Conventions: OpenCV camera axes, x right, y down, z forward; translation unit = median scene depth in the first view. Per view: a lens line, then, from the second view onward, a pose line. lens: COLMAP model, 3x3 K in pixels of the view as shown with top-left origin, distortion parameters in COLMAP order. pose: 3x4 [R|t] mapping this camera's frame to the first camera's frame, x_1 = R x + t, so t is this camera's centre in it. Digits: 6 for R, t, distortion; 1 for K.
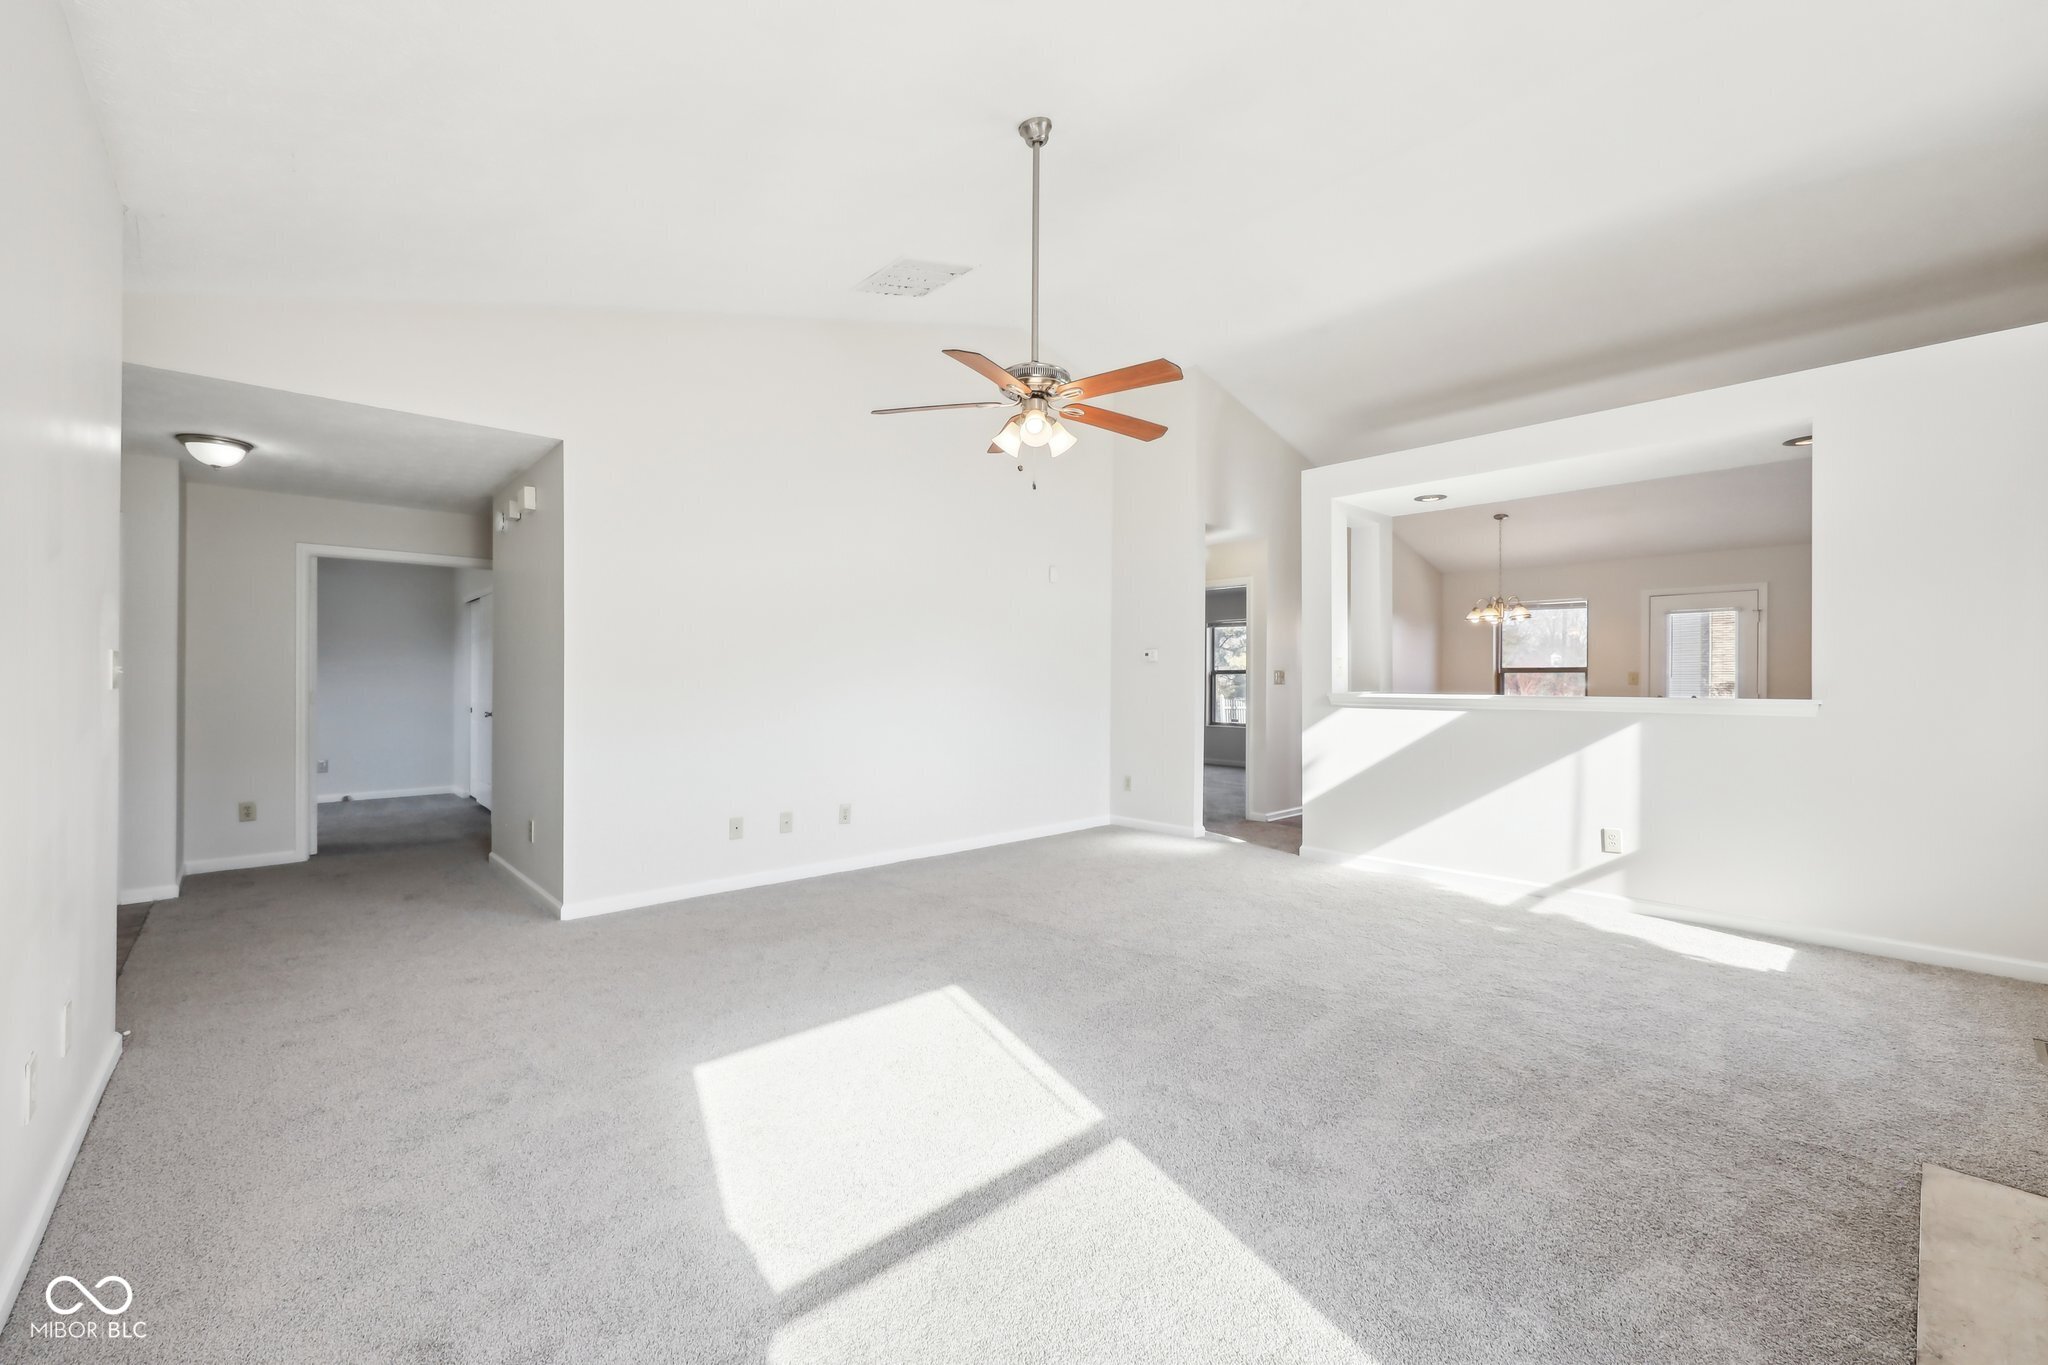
lens RADIAL K [[840.9, 0, 1024.0], [0, 840.9, 682.5], [0, 0, 1]] dist [0.003117, 0.000146]
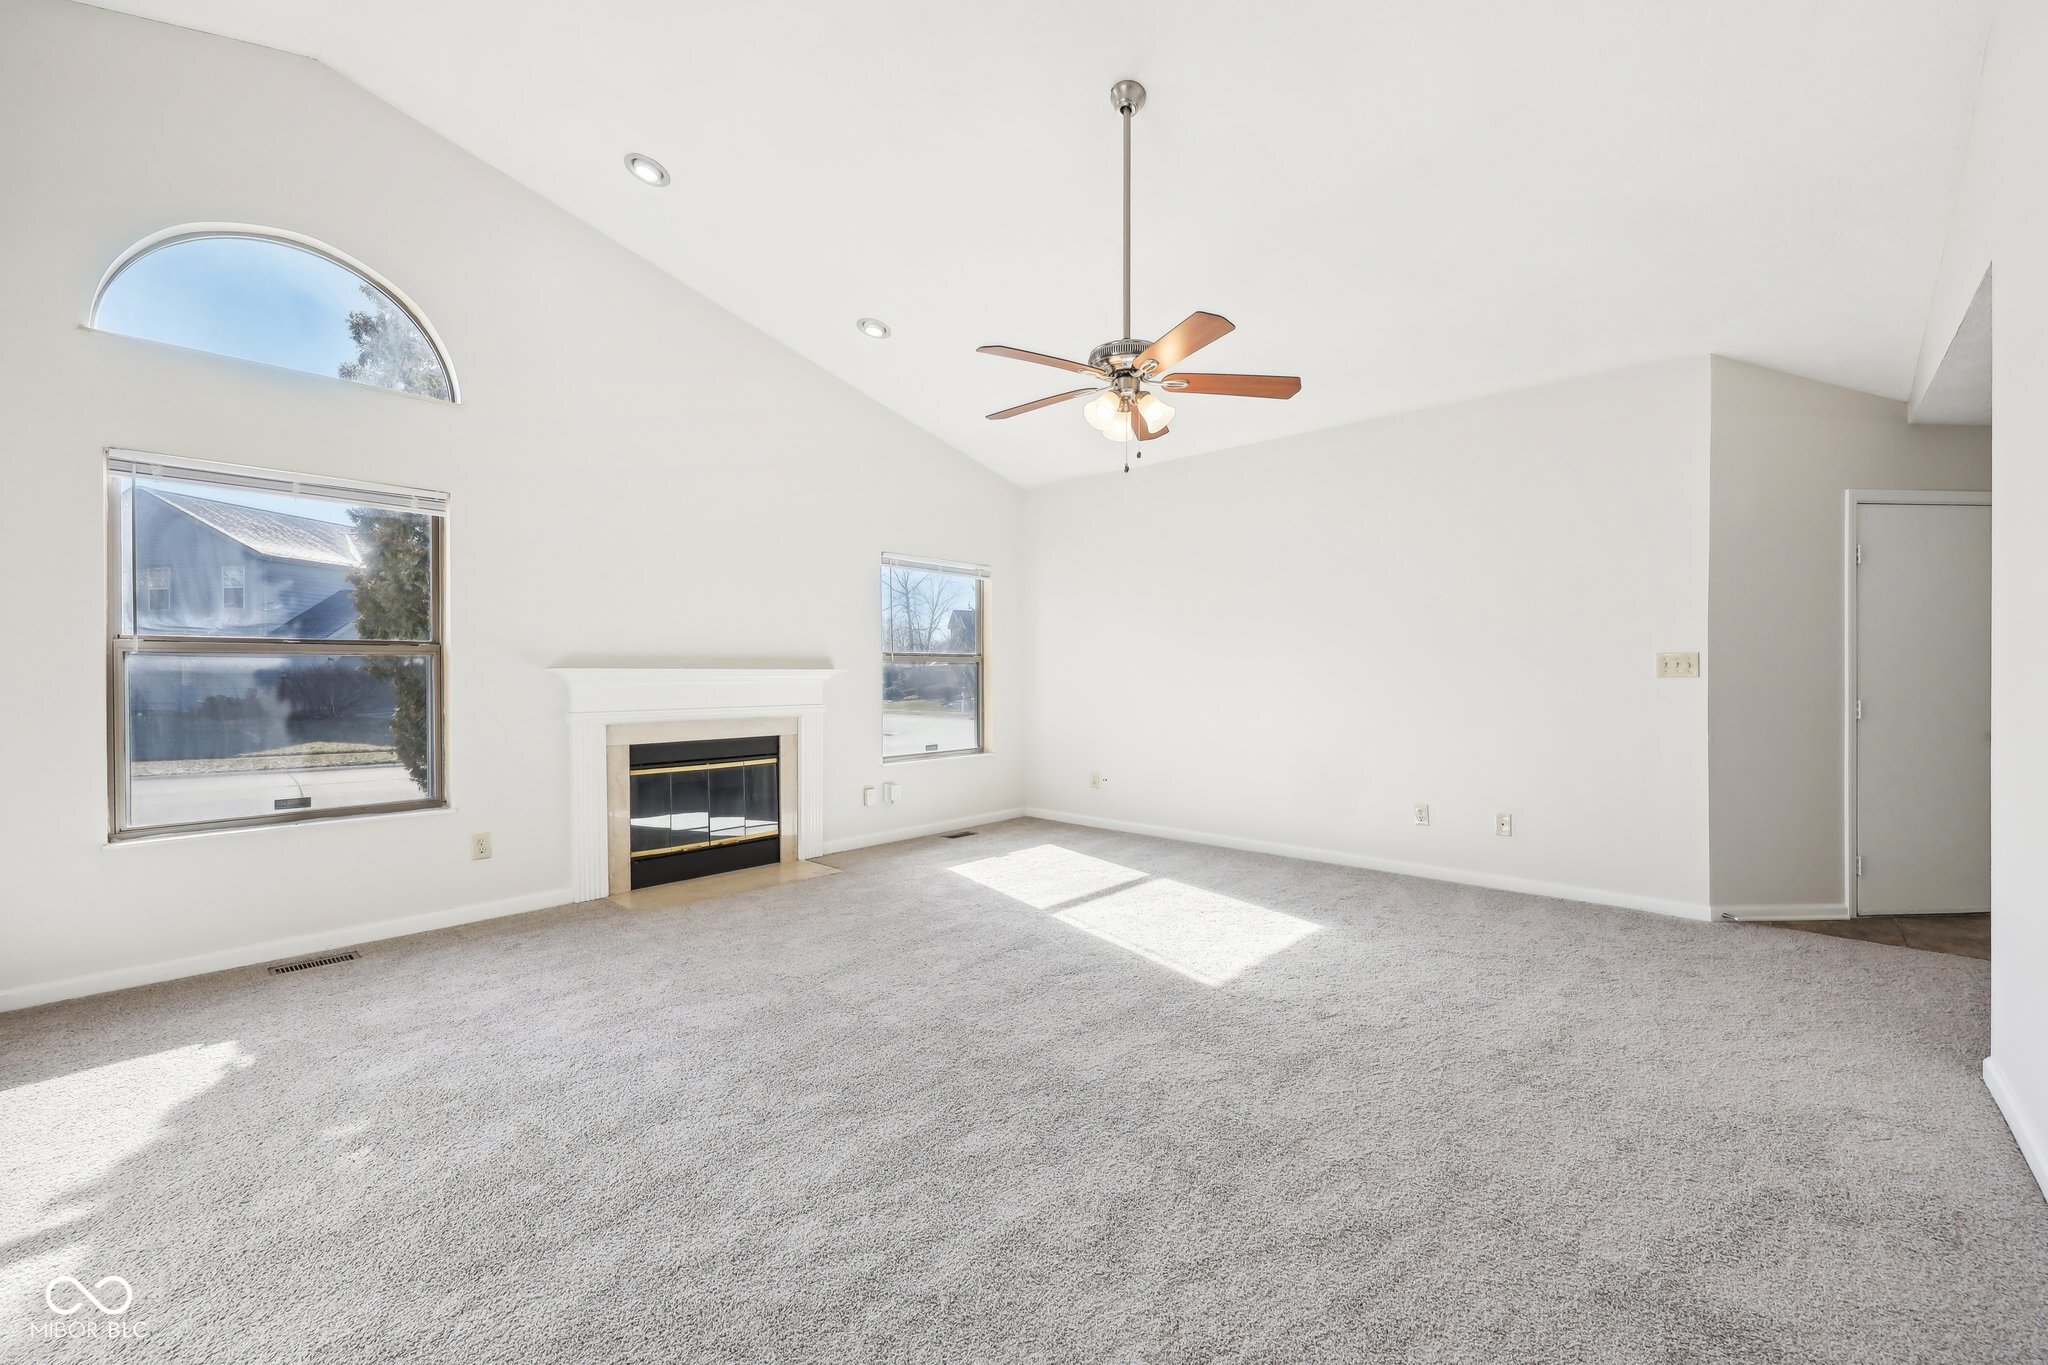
lens RADIAL K [[857.4, 0, 1054.2], [0, 857.4, 675.0], [0, 0, 1]] dist [0.007509, -0.000413]
pose [[-0.989882, 0.009639, -0.141566, 0.177058], [0.008446, 0.999924, 0.009023, 0.000195], [0.141642, 0.007736, -0.989888, 1.391292]]
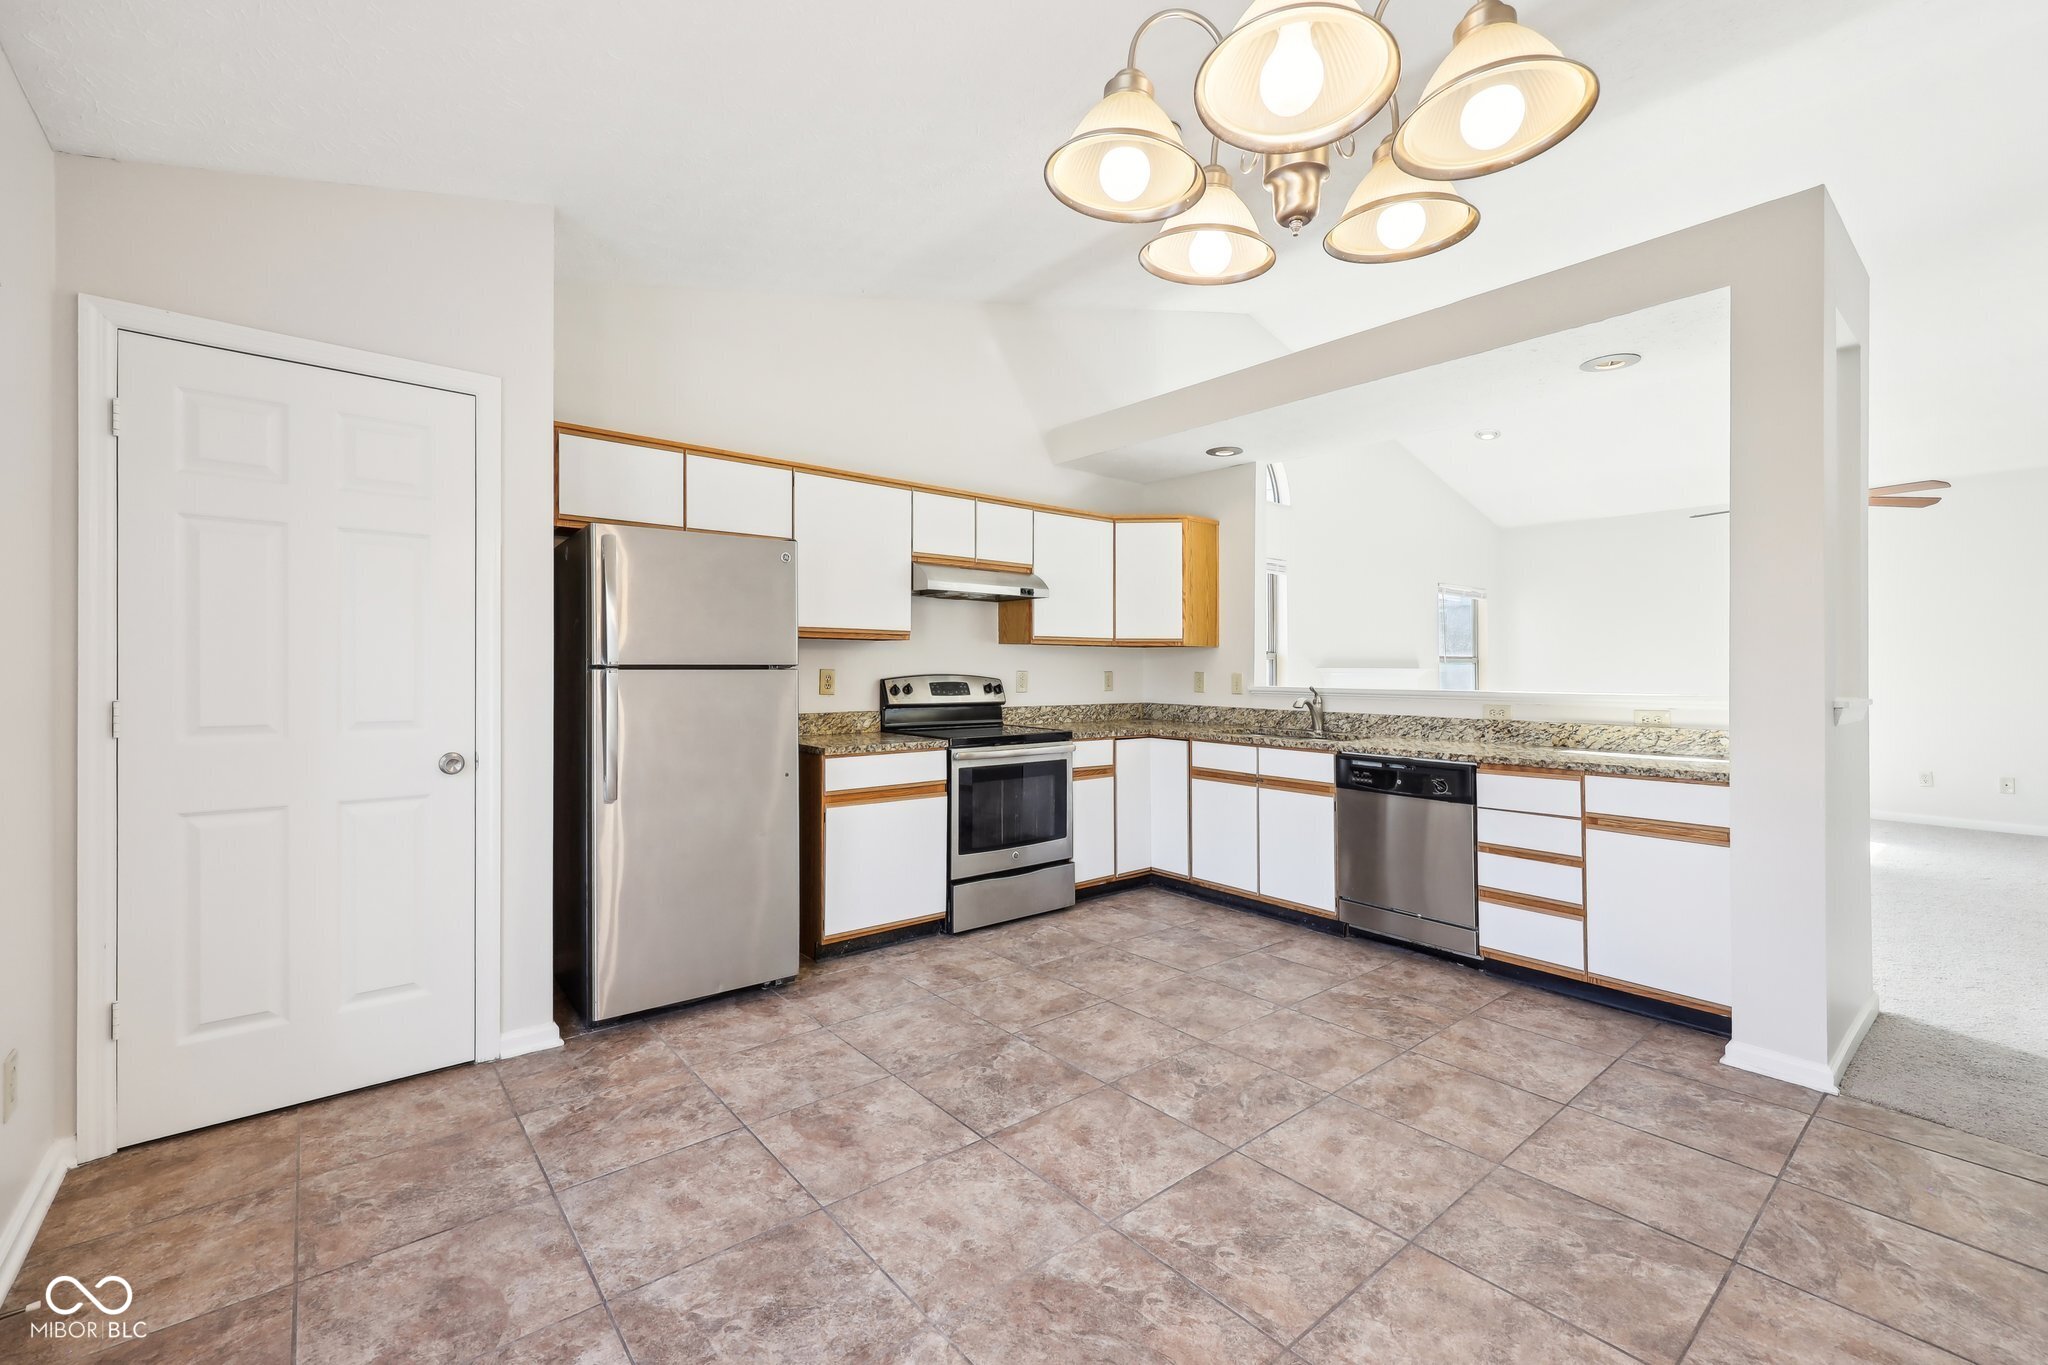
lens RADIAL K [[862.3, 0, 1061.2], [0, 862.3, 643.2], [0, 0, 1]] dist [0.010072, 0.000459]
pose [[-0.999938, 0.005506, 0.009700, 1.002385], [0.005276, 0.999708, -0.023586, -0.011806], [-0.009827, -0.023533, -0.999675, 1.864234]]
